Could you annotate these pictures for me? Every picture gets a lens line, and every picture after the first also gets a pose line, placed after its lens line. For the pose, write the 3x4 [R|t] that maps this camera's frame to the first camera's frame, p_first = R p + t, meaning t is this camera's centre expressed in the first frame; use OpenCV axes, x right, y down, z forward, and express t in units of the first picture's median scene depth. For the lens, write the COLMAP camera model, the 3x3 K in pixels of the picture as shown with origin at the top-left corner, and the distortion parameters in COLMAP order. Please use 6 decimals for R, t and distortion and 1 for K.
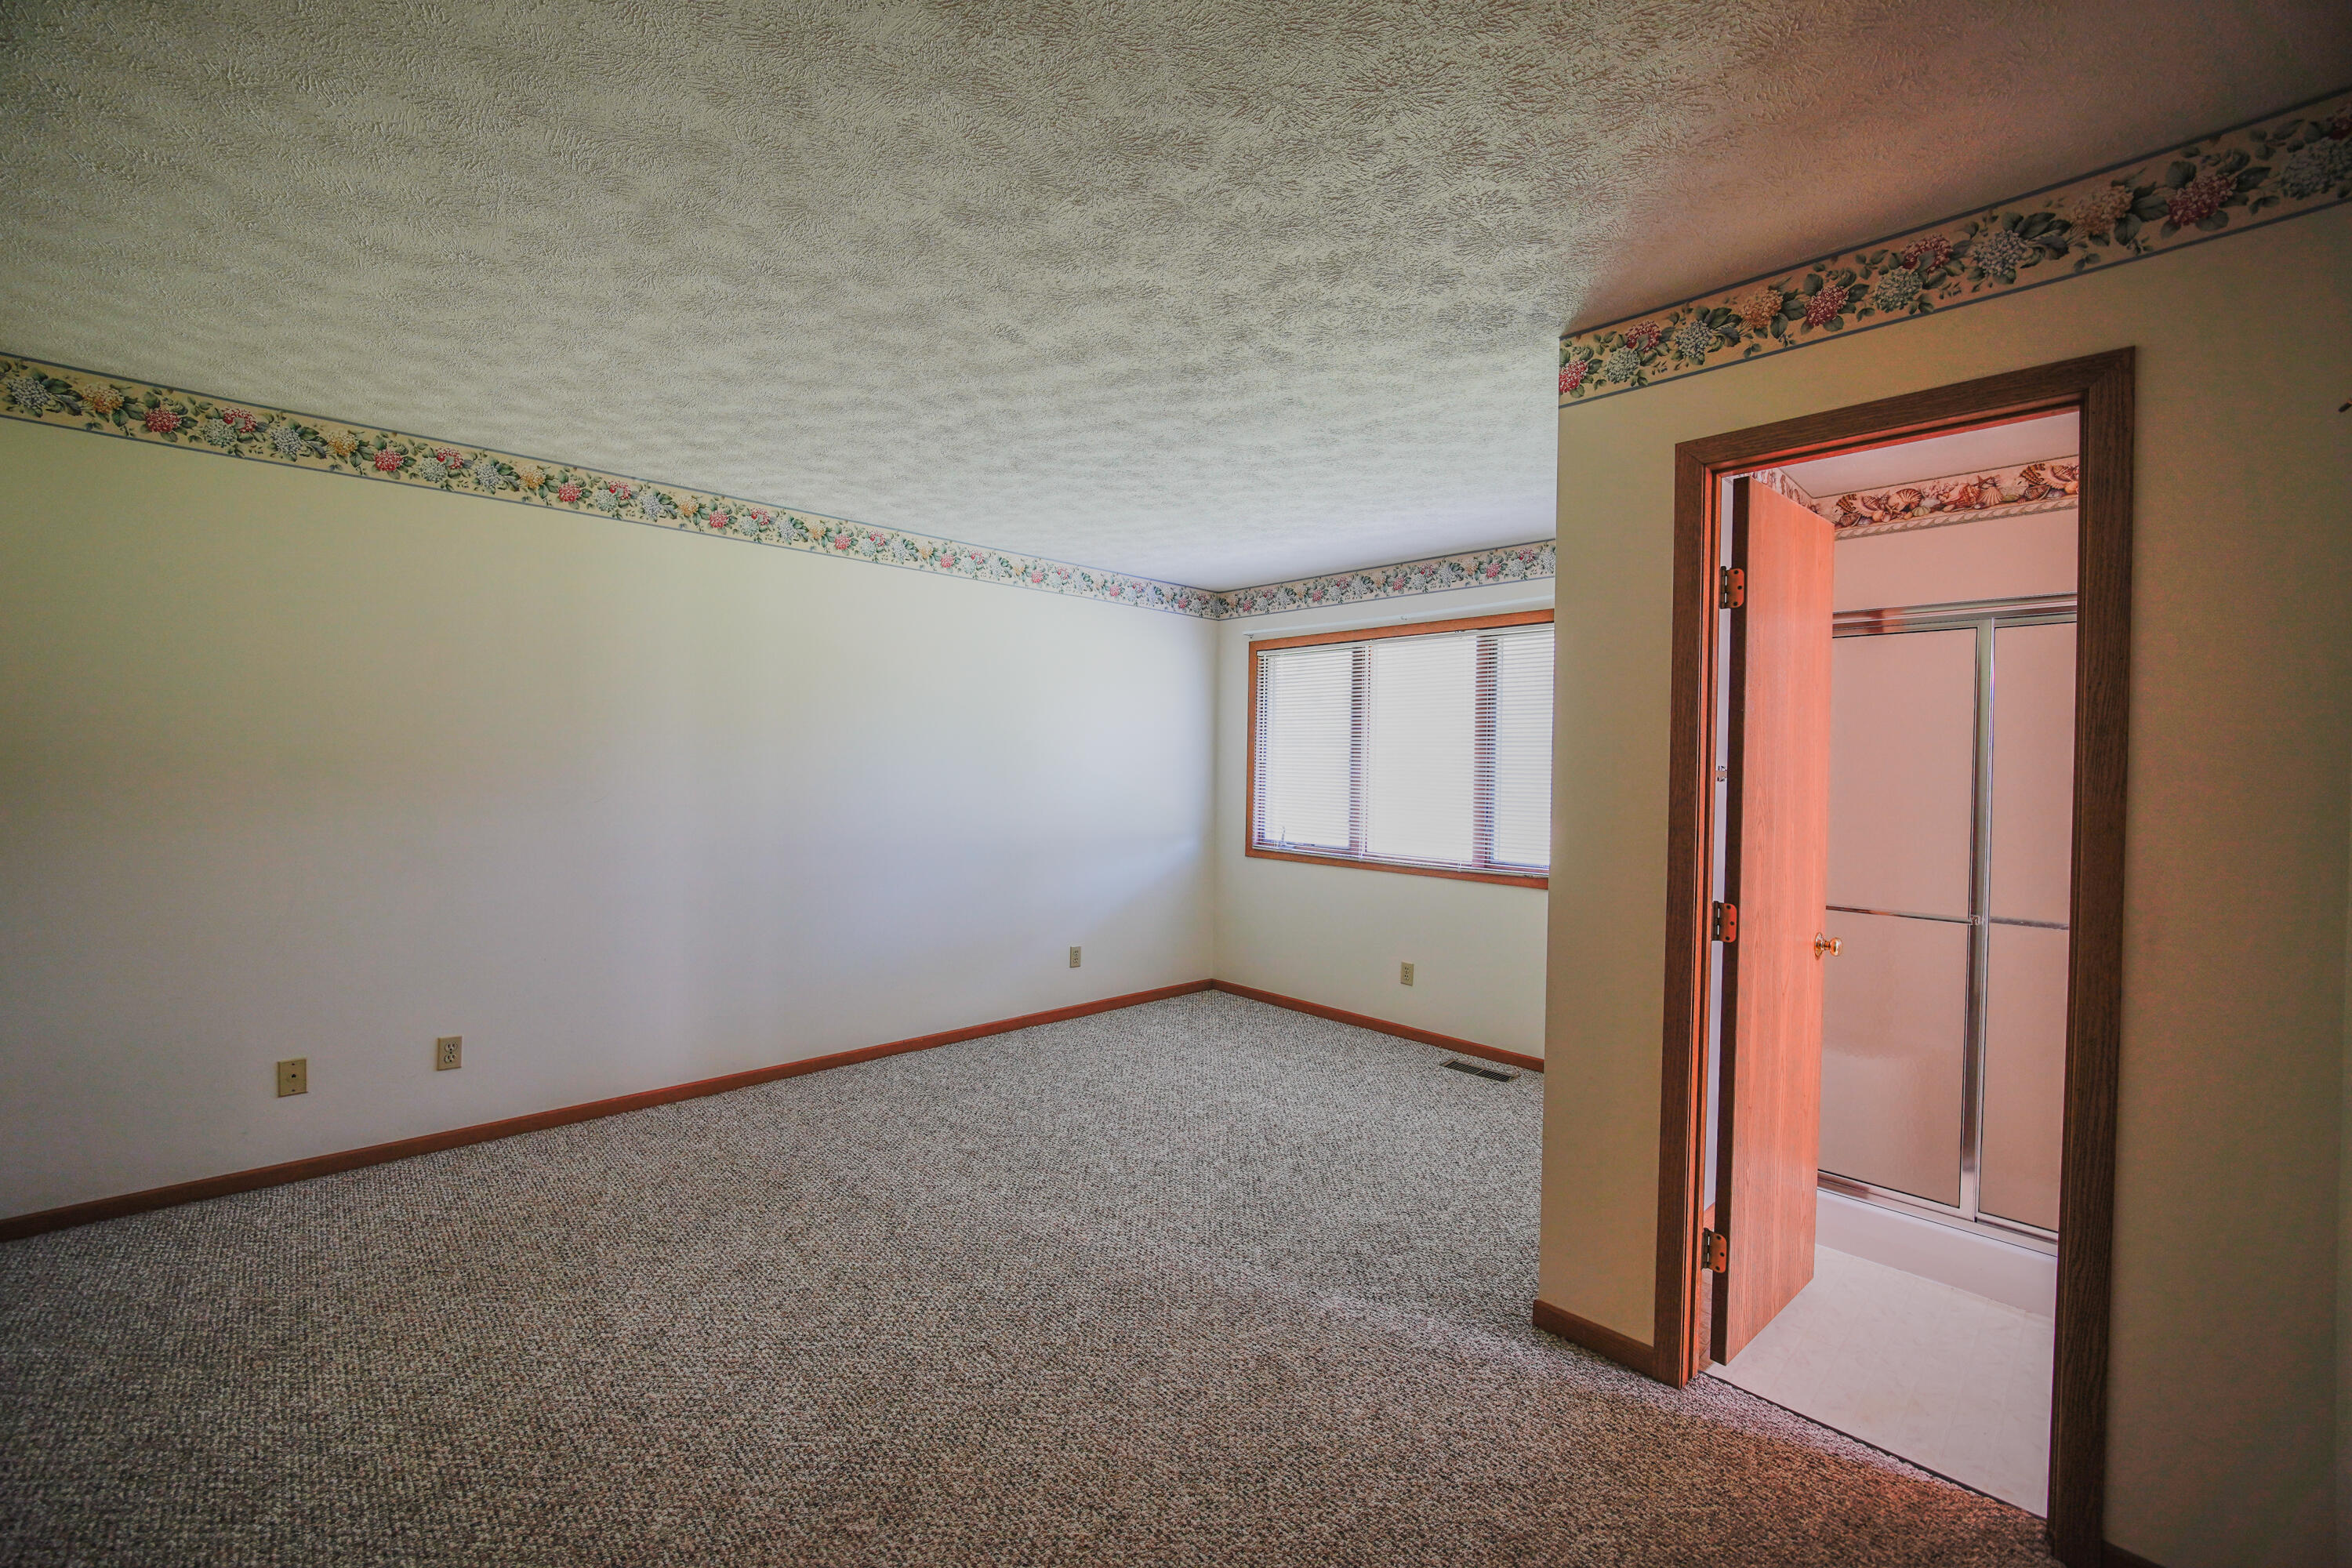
lens RADIAL K [[932.7, 0, 1171.2], [0, 932.7, 778.0], [0, 0, 1]] dist [-0.018750, 0.000411]
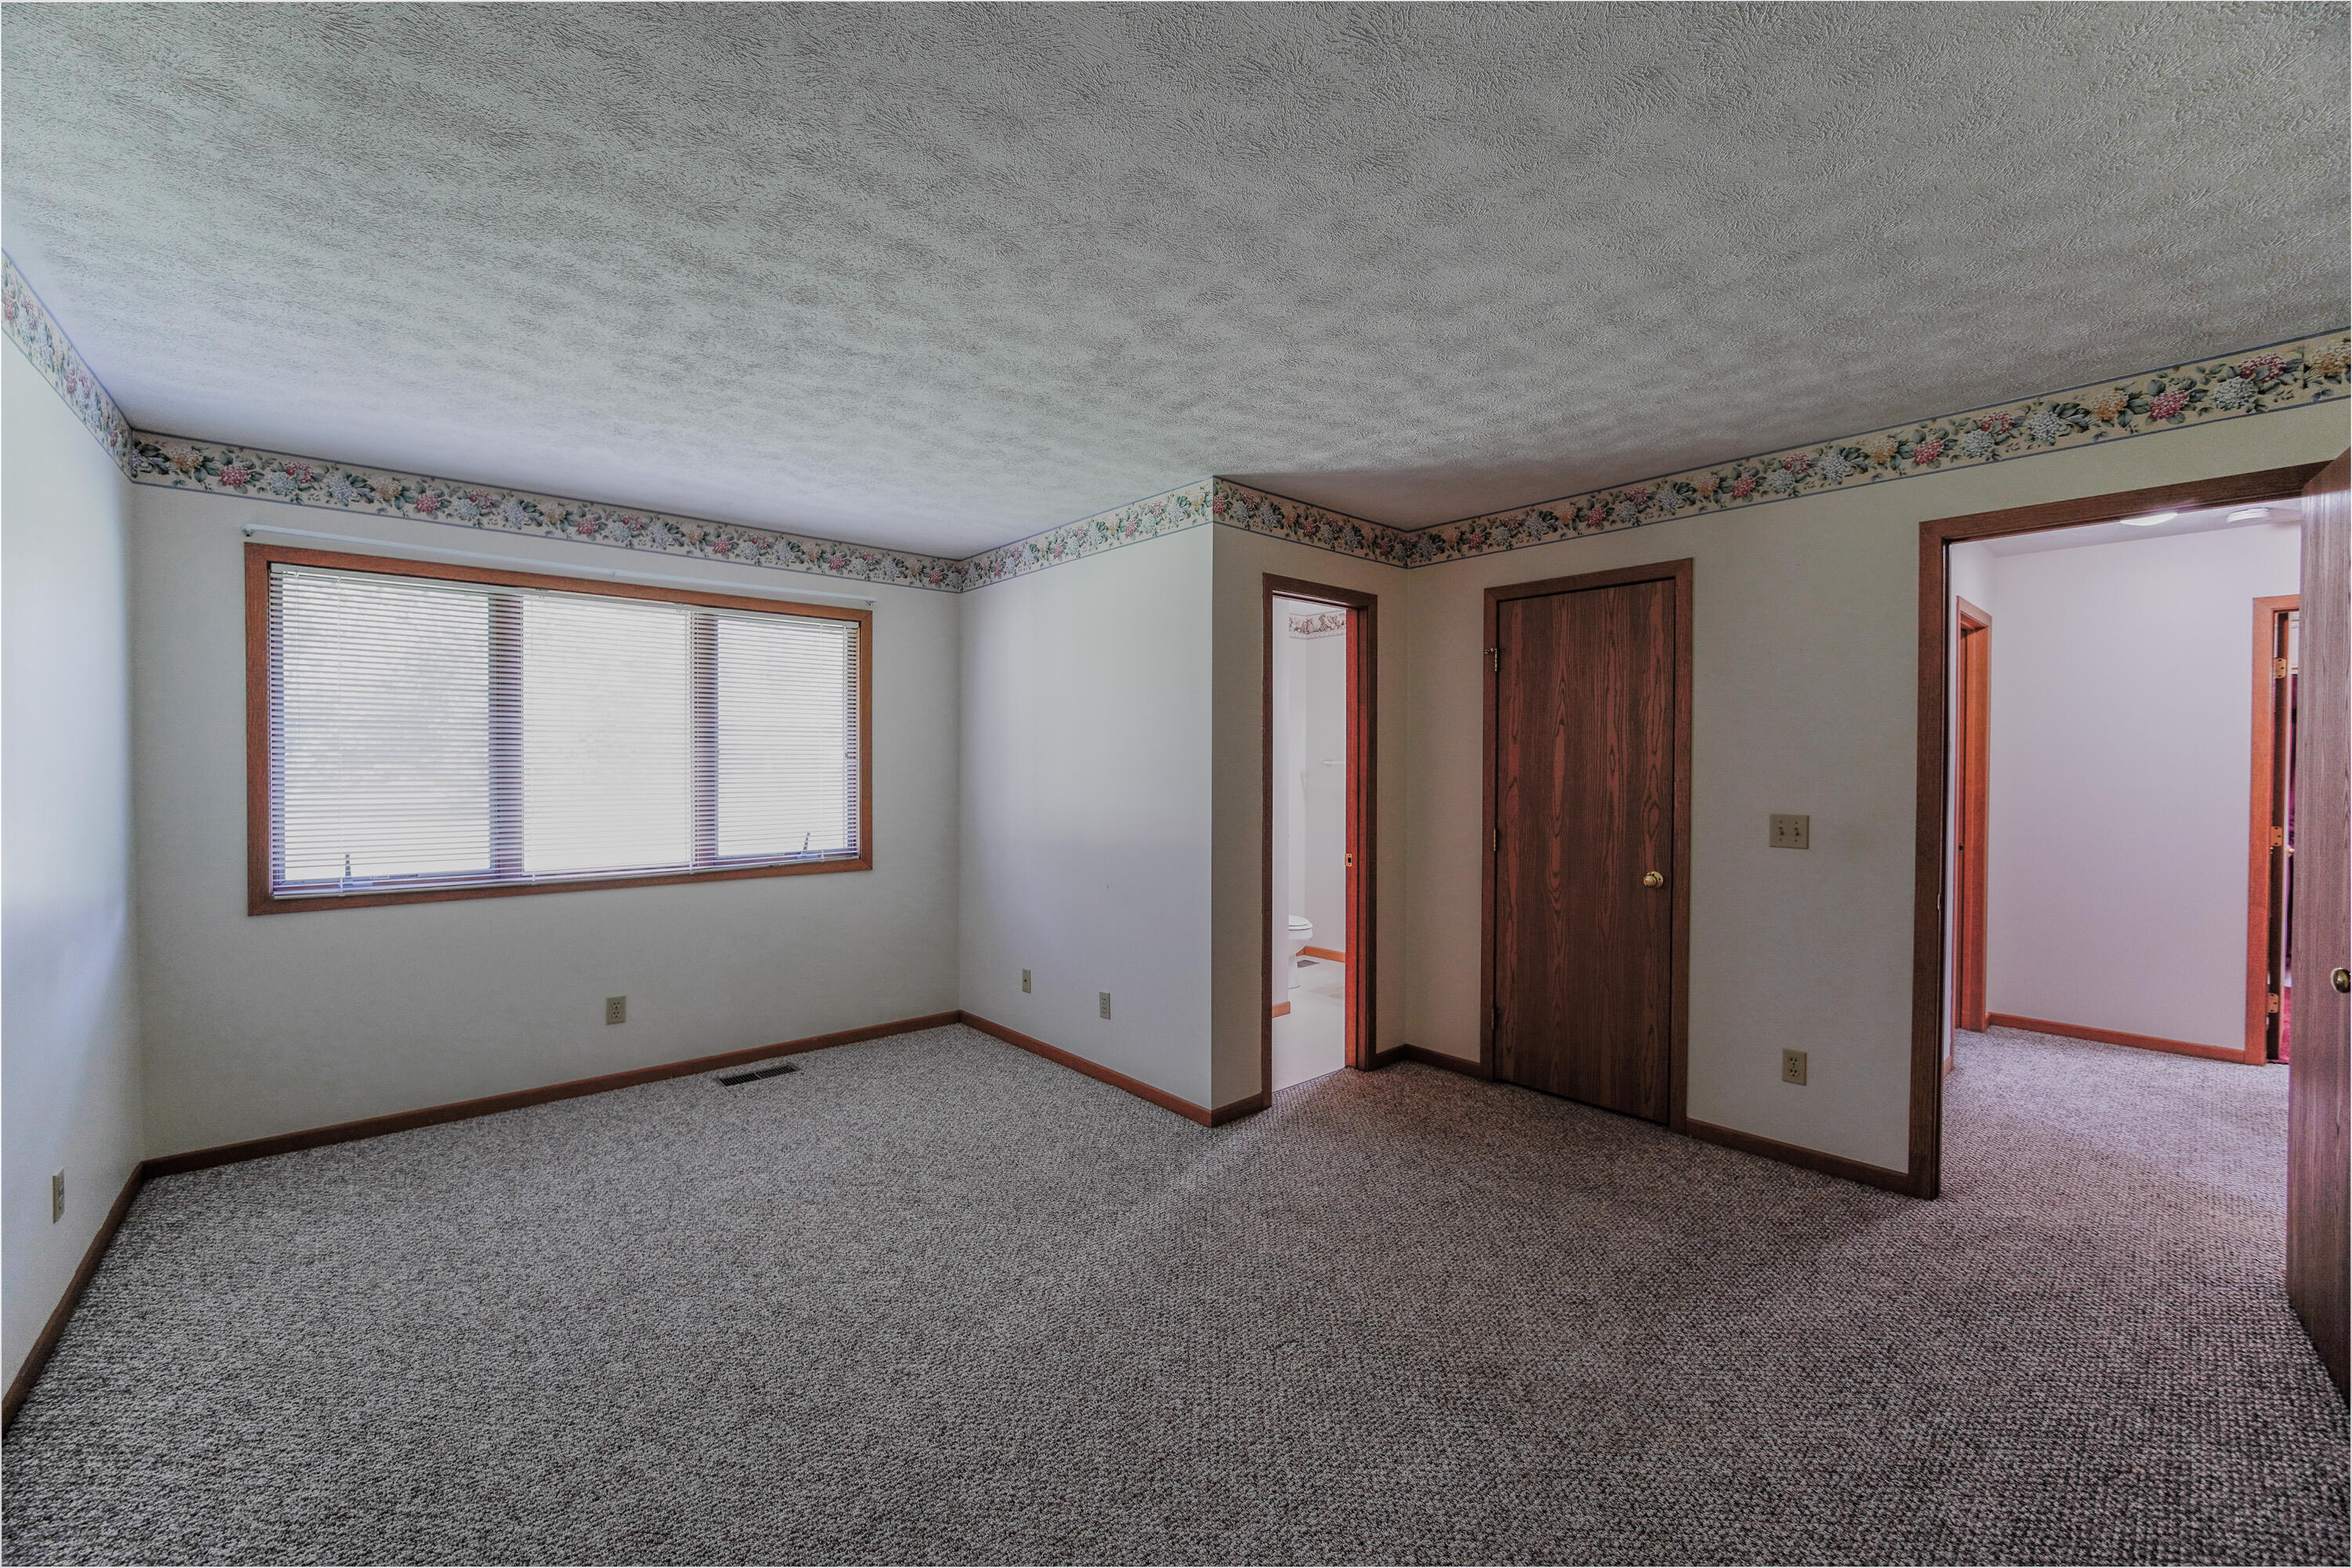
lens RADIAL K [[932.7, 0, 1171.2], [0, 932.7, 778.0], [0, 0, 1]] dist [-0.018750, 0.000411]
pose [[0.040569, -0.033653, 0.998610, -0.663908], [0.010942, 0.999388, 0.033235, -0.018566], [-0.999117, 0.009578, 0.040913, 0.597809]]
